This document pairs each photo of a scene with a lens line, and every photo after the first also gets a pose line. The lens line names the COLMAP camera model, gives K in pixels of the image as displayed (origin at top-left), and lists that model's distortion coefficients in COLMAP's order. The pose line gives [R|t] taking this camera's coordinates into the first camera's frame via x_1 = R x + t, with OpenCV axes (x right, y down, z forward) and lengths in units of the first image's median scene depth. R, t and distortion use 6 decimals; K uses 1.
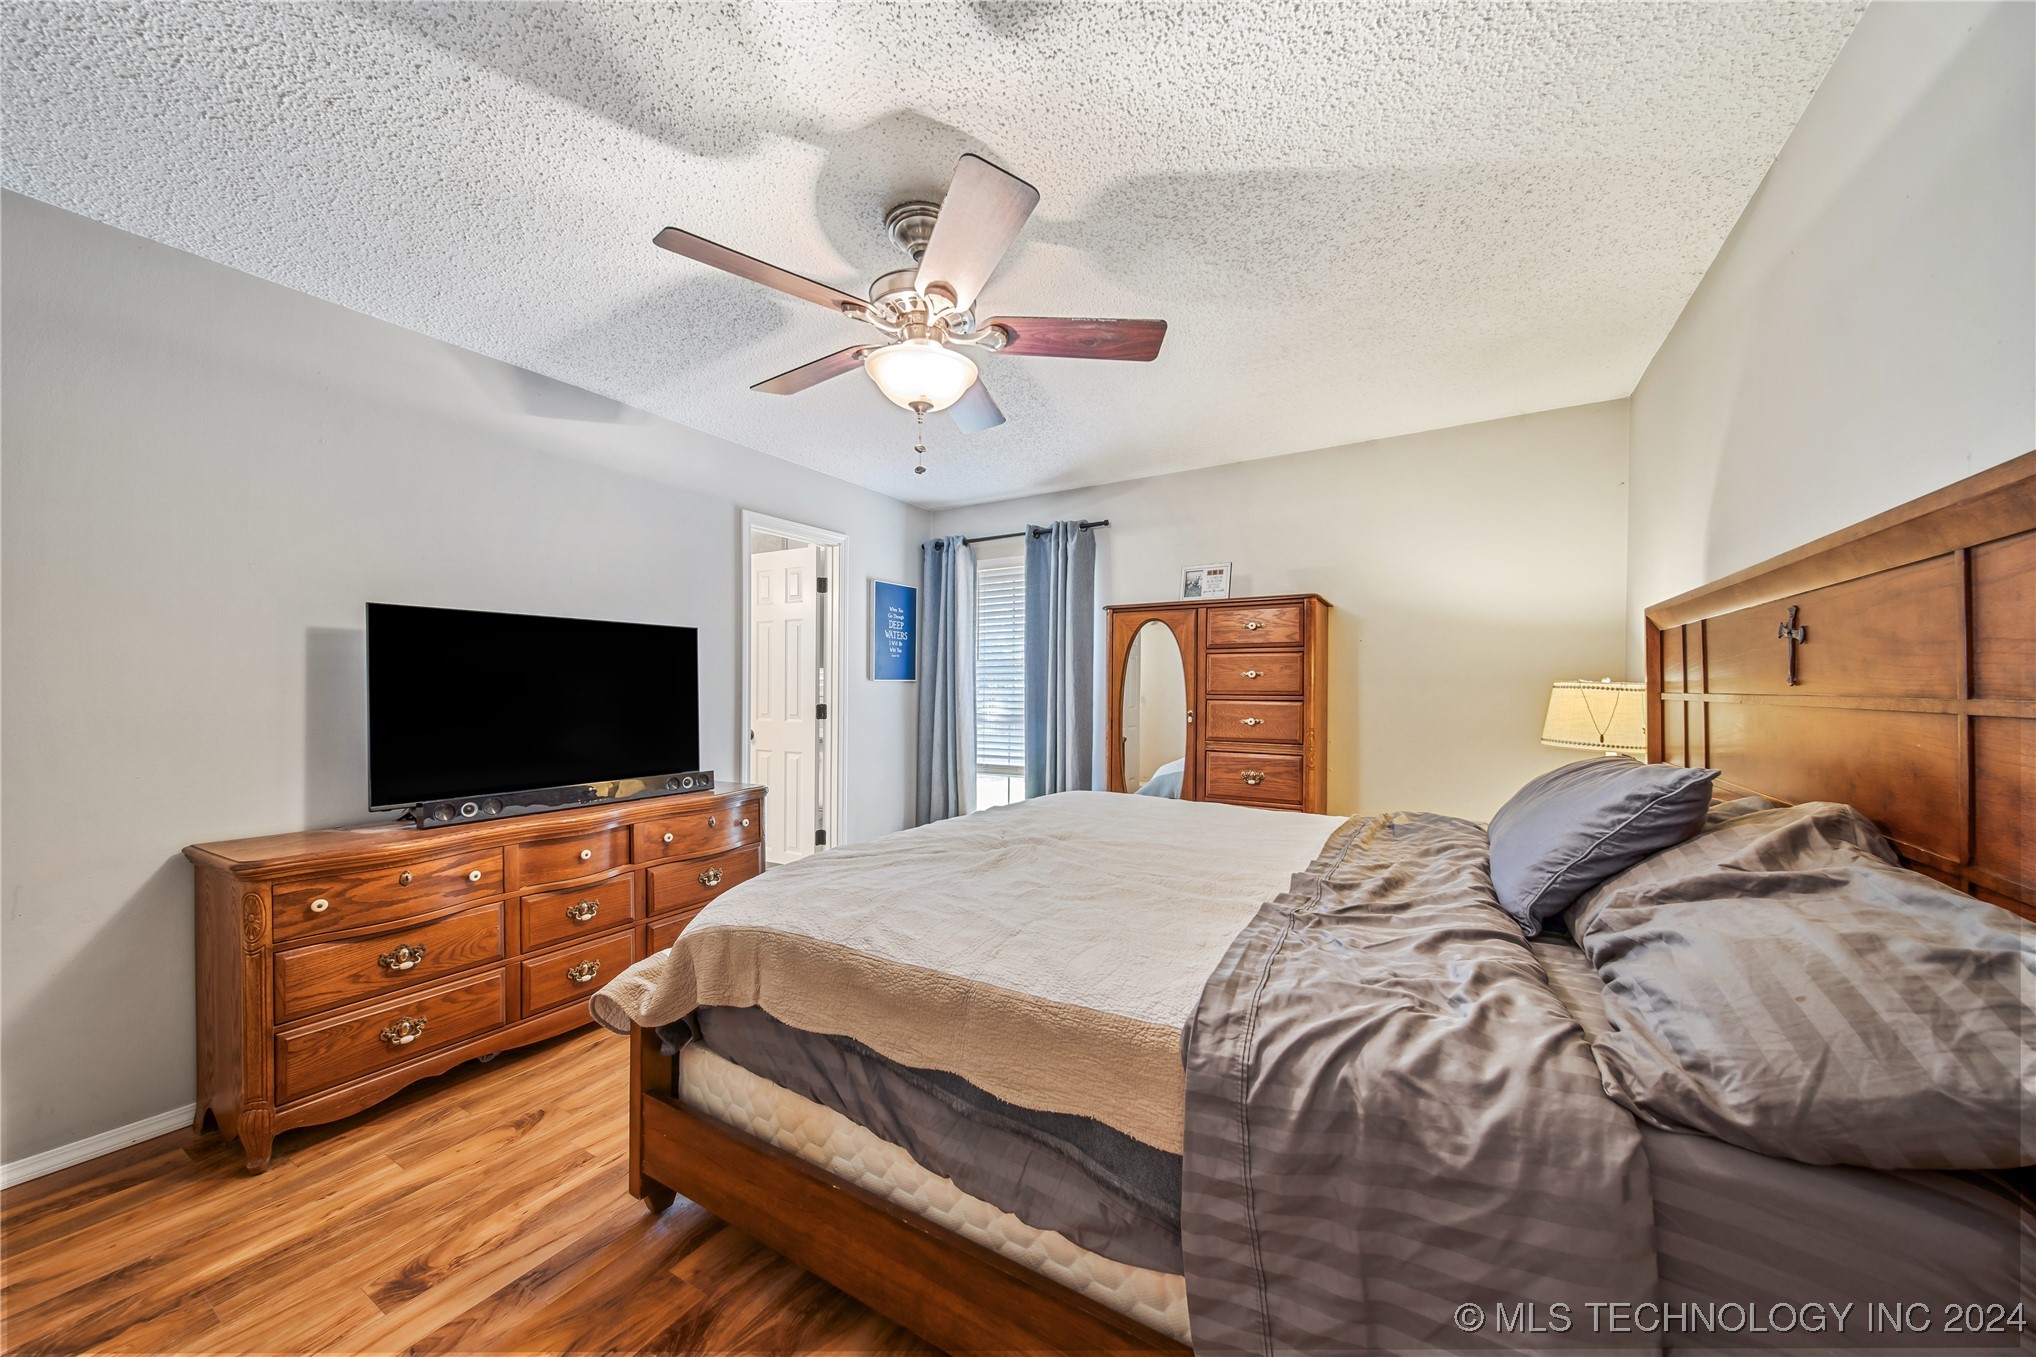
lens RADIAL K [[727.8, 0, 1015.9], [0, 727.8, 686.8], [0, 0, 1]] dist [0.002931, -0.000099]
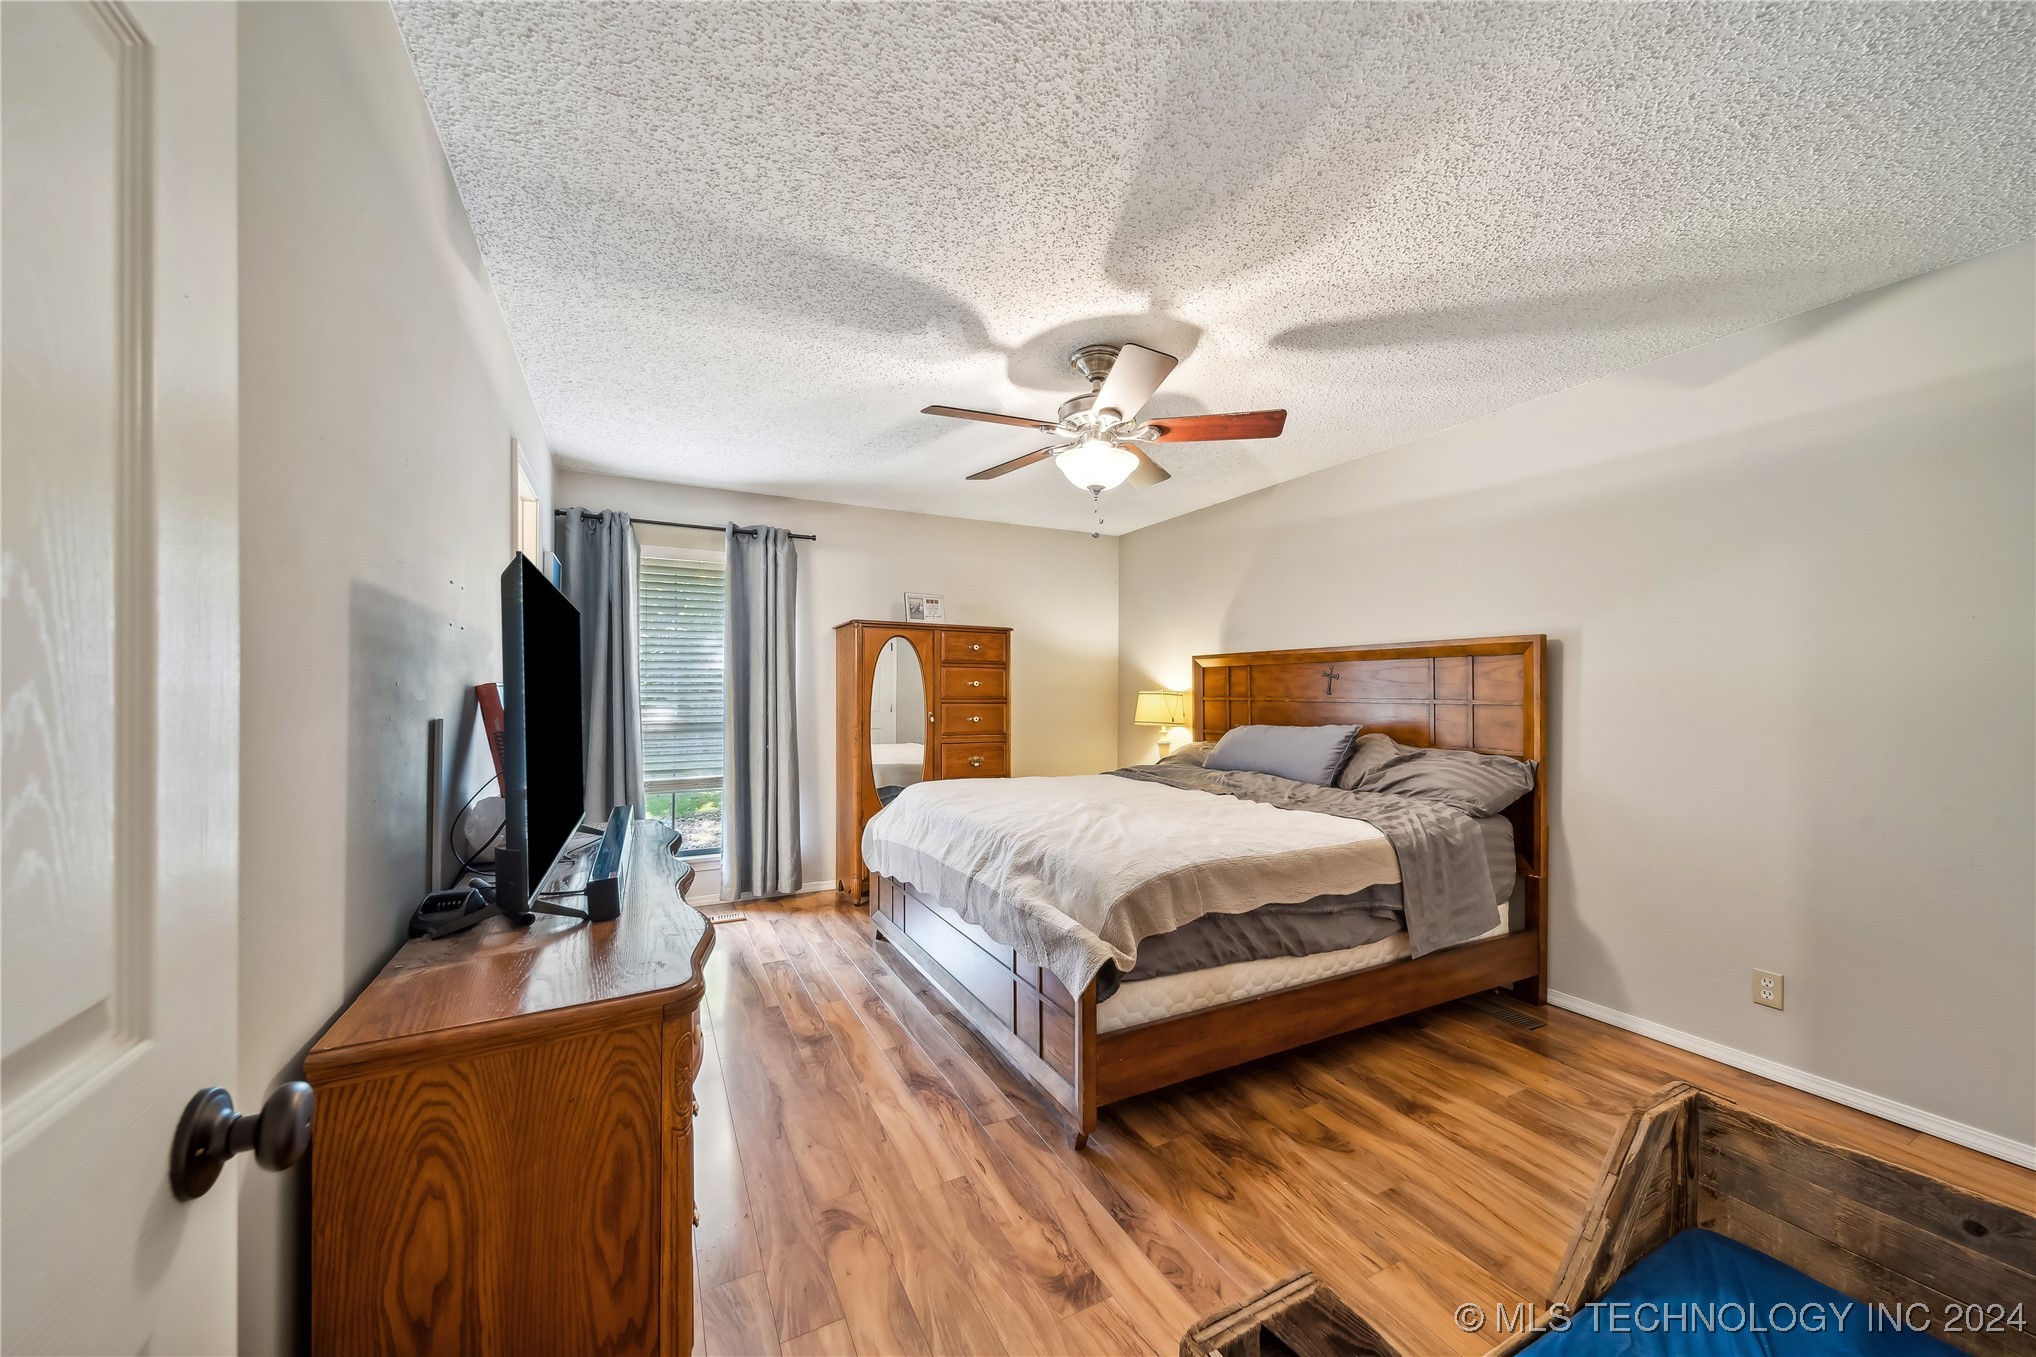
lens RADIAL K [[727.8, 0, 1015.4], [0, 727.8, 686.6], [0, 0, 1]] dist [0.002931, -0.000099]
pose [[0.520660, 0.008005, 0.853727, -0.757474], [-0.005827, 0.999966, -0.005822, -0.004921], [-0.853744, -0.001943, 0.520689, 0.236348]]
